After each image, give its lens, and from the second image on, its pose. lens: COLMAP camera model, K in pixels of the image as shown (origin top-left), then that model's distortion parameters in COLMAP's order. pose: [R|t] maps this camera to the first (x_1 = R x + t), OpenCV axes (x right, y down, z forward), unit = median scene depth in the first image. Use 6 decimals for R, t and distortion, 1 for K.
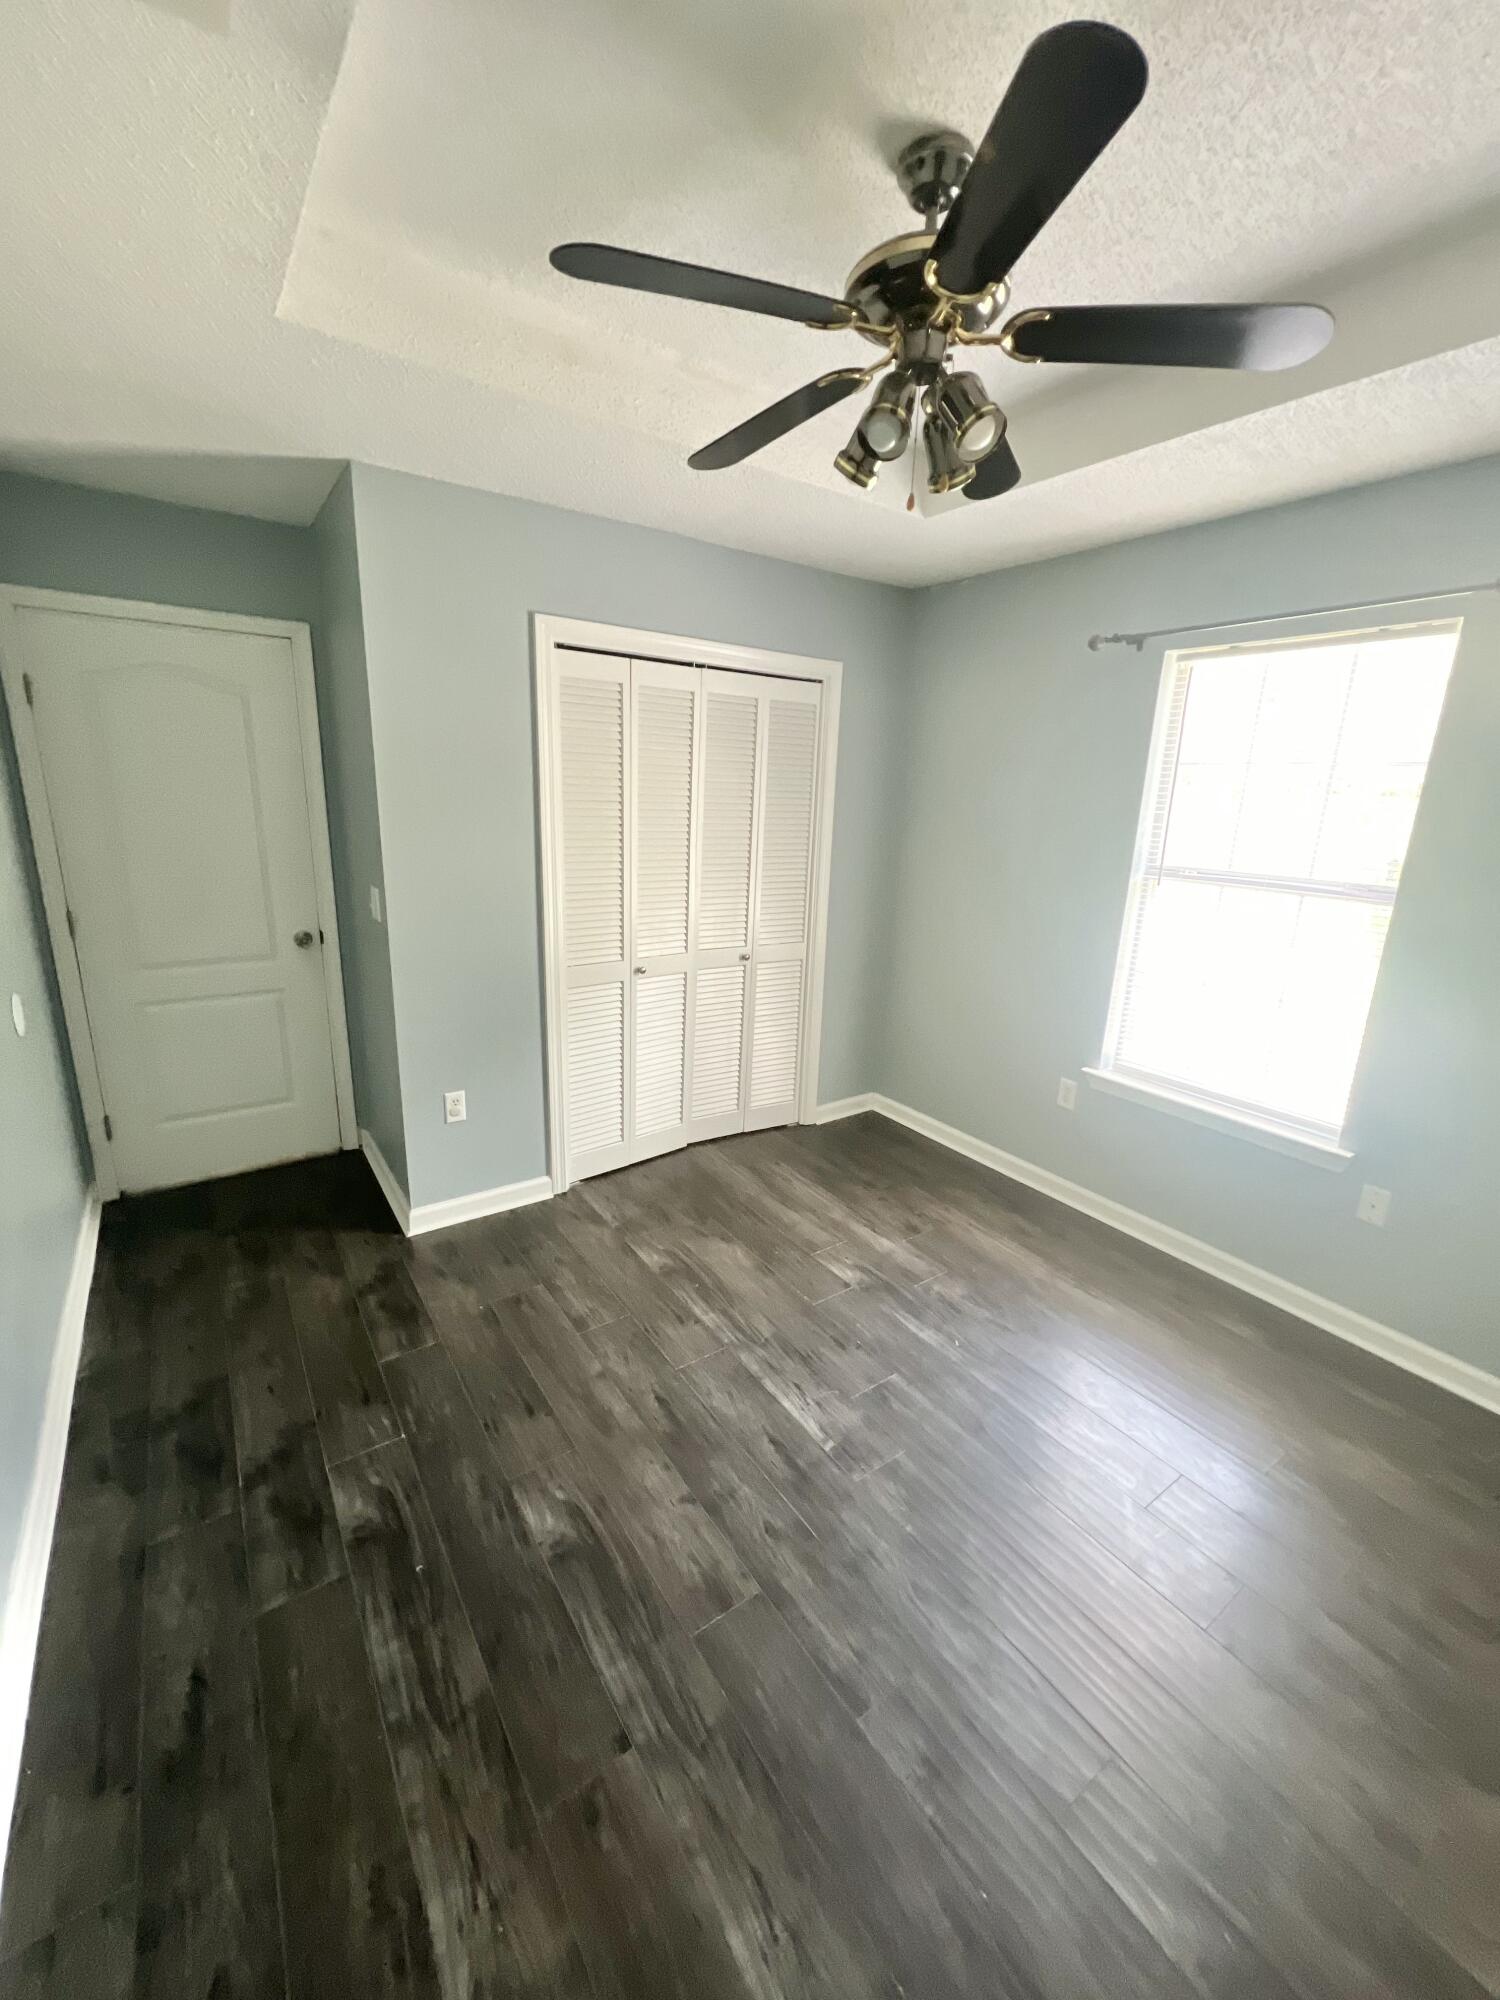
lens RADIAL K [[792.5, 0, 753.6], [0, 792.5, 997.3], [0, 0, 1]] dist [-0.000200, -0.000214]
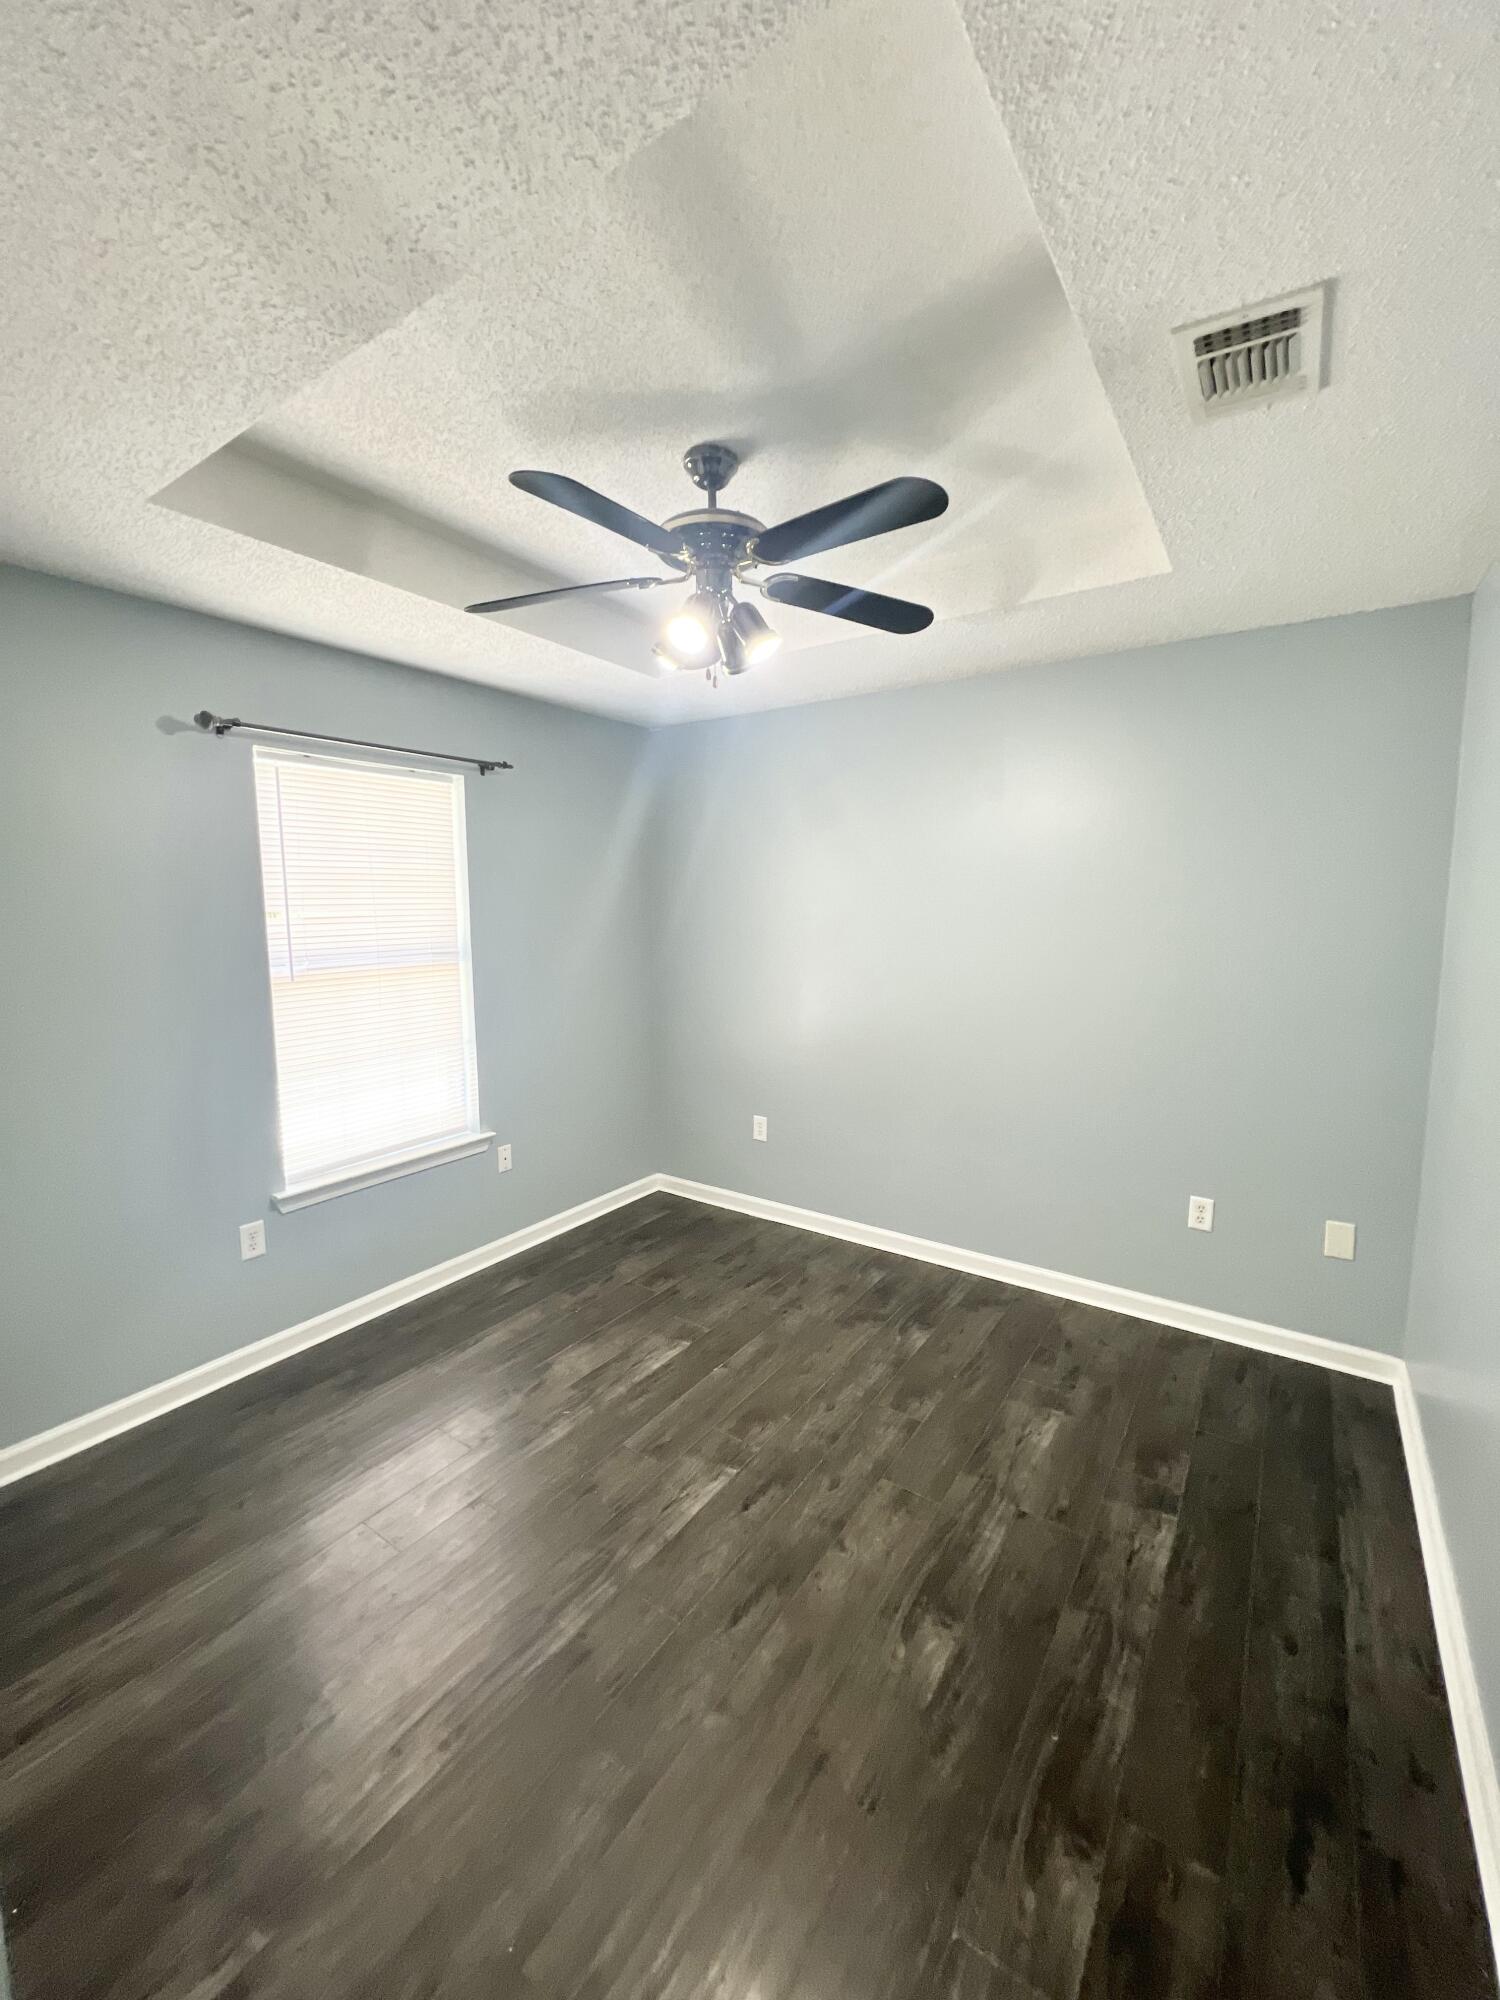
lens RADIAL K [[799.9, 0, 753.8], [0, 799.9, 993.8], [0, 0, 1]] dist [0.000853, 0.000293]
pose [[-0.346962, -0.139307, 0.927475, -0.983552], [0.231460, 0.945601, 0.228617, -0.357723], [-0.908869, 0.293995, -0.295843, 1.266484]]
